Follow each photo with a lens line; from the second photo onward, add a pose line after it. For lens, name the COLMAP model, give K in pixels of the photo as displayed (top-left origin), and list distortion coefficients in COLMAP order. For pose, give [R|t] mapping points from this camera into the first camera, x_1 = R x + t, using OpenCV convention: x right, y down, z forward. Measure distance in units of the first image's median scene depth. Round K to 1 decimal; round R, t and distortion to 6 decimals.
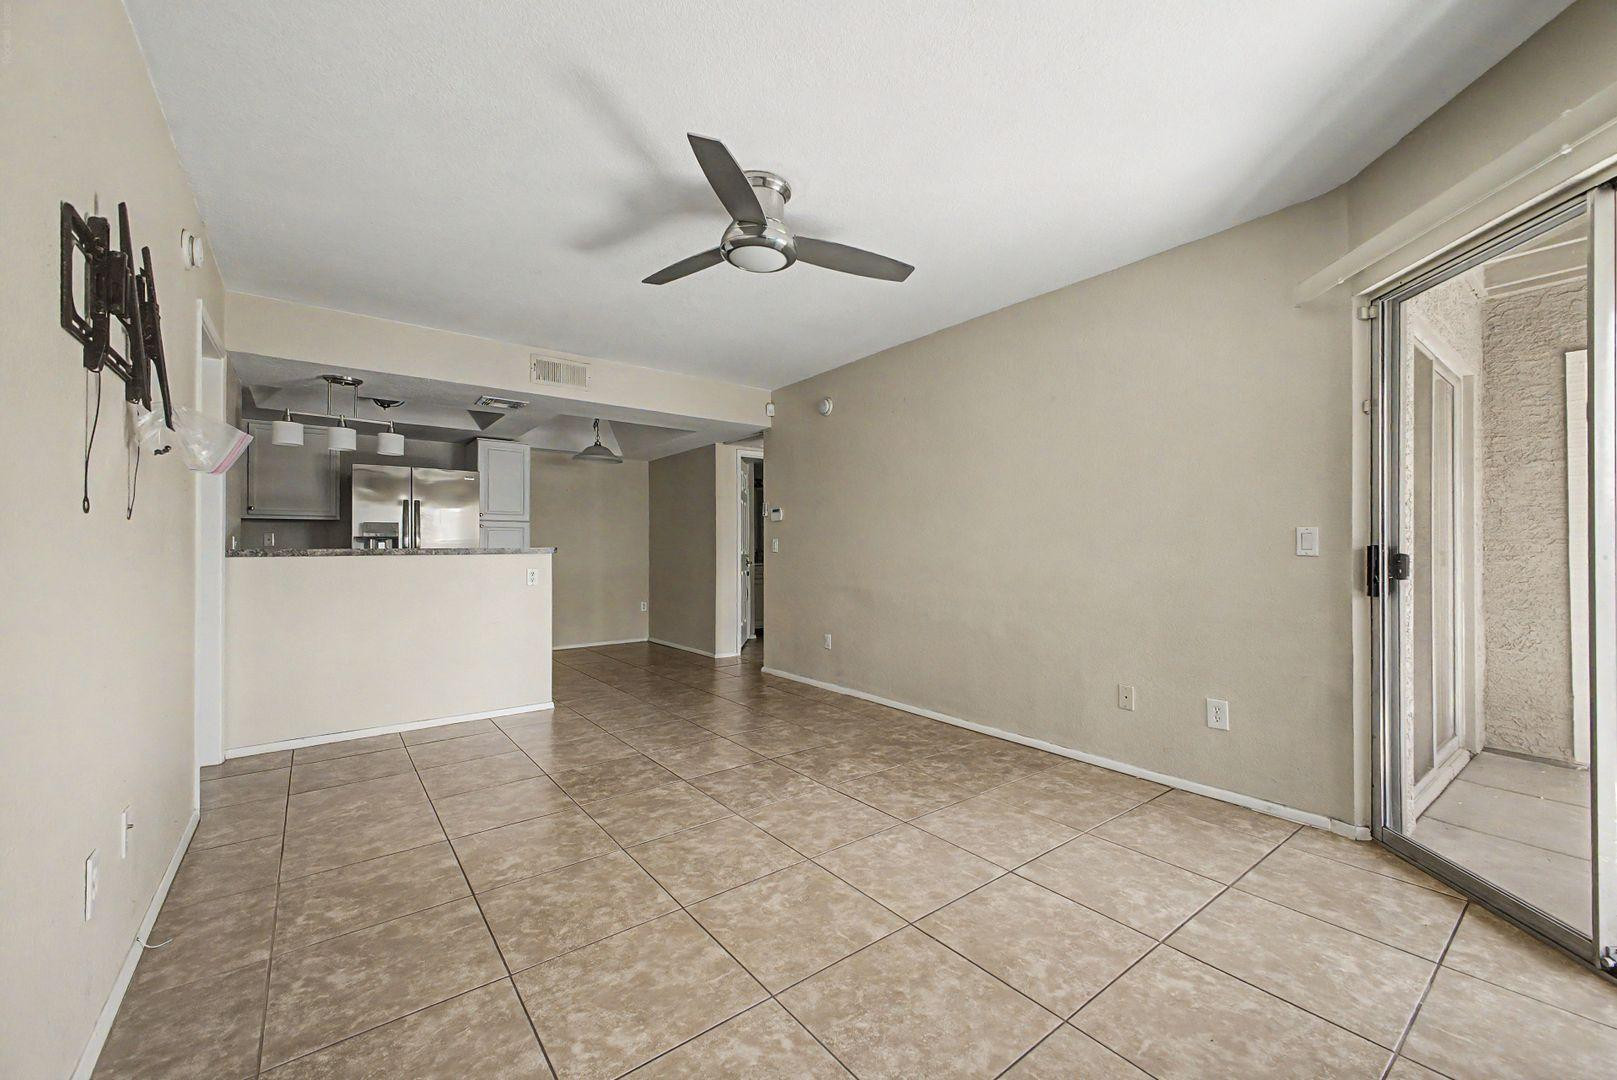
lens RADIAL K [[640.4, 0, 818.6], [0, 640.4, 547.1], [0, 0, 1]] dist [0.017451, -0.000469]
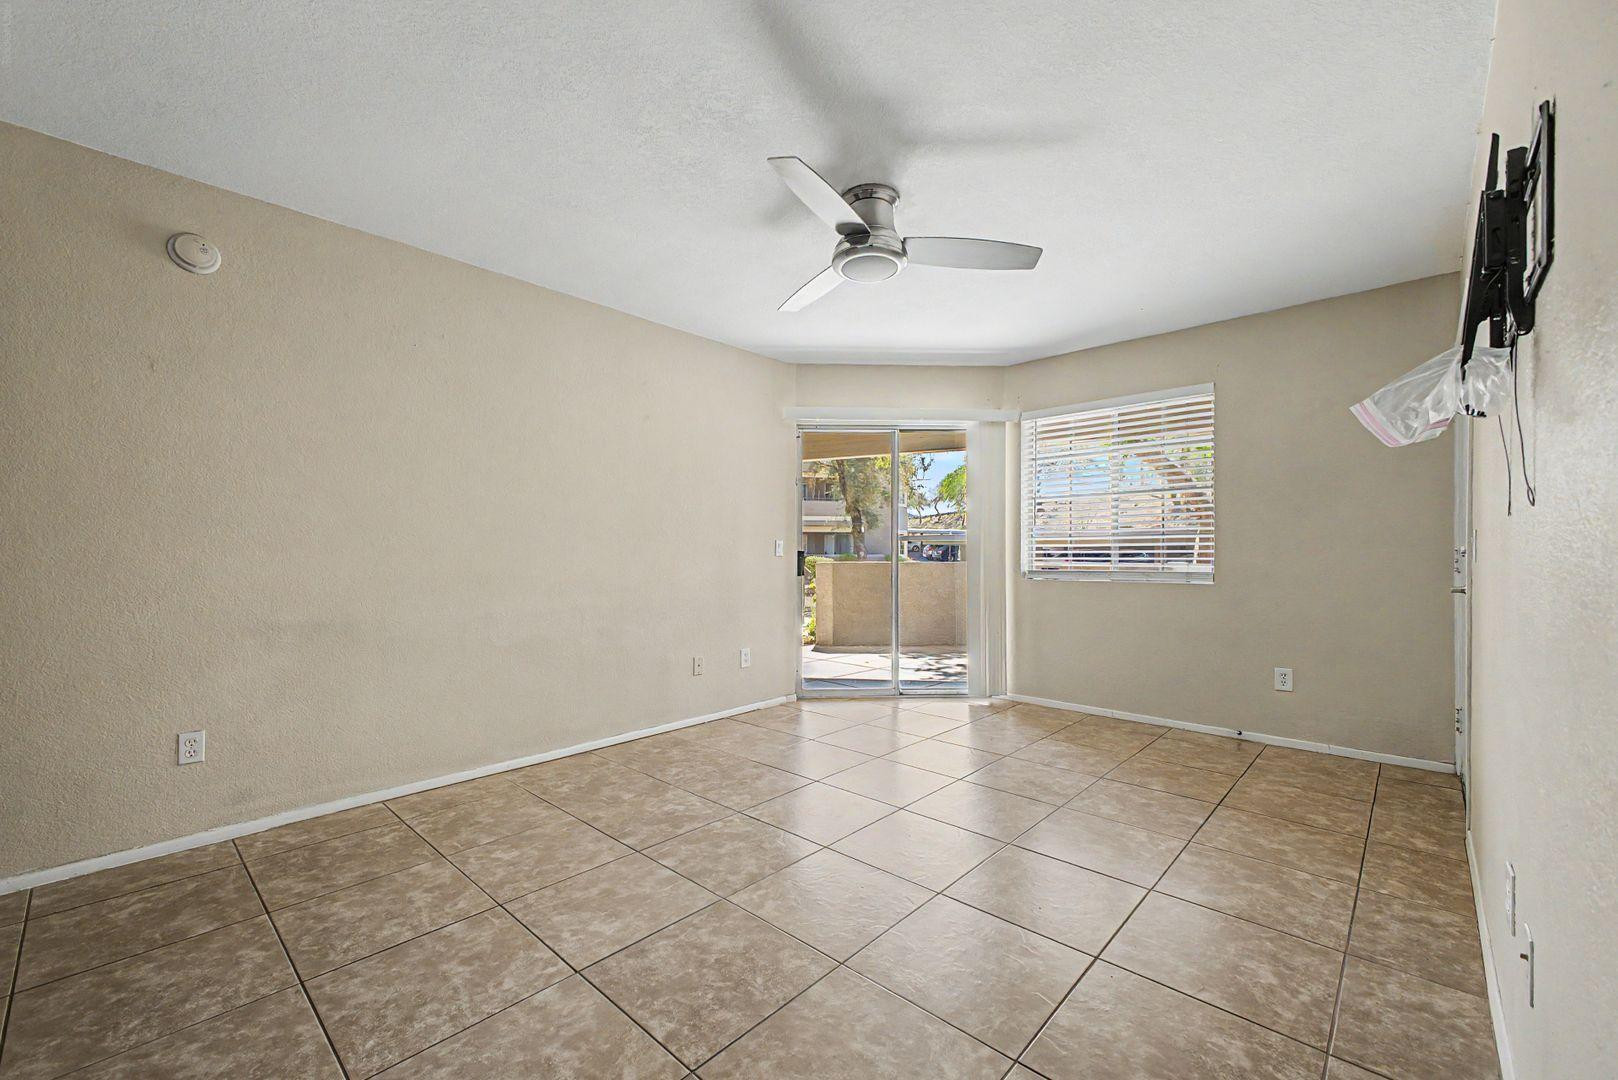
lens RADIAL K [[649.2, 0, 811.3], [0, 649.2, 547.6], [0, 0, 1]] dist [0.016430, -0.004320]
pose [[-0.159800, 0.008149, 0.987116, -0.843561], [0.000752, 0.999967, -0.008133, 0.004171], [-0.987149, -0.000557, -0.159801, 0.960087]]
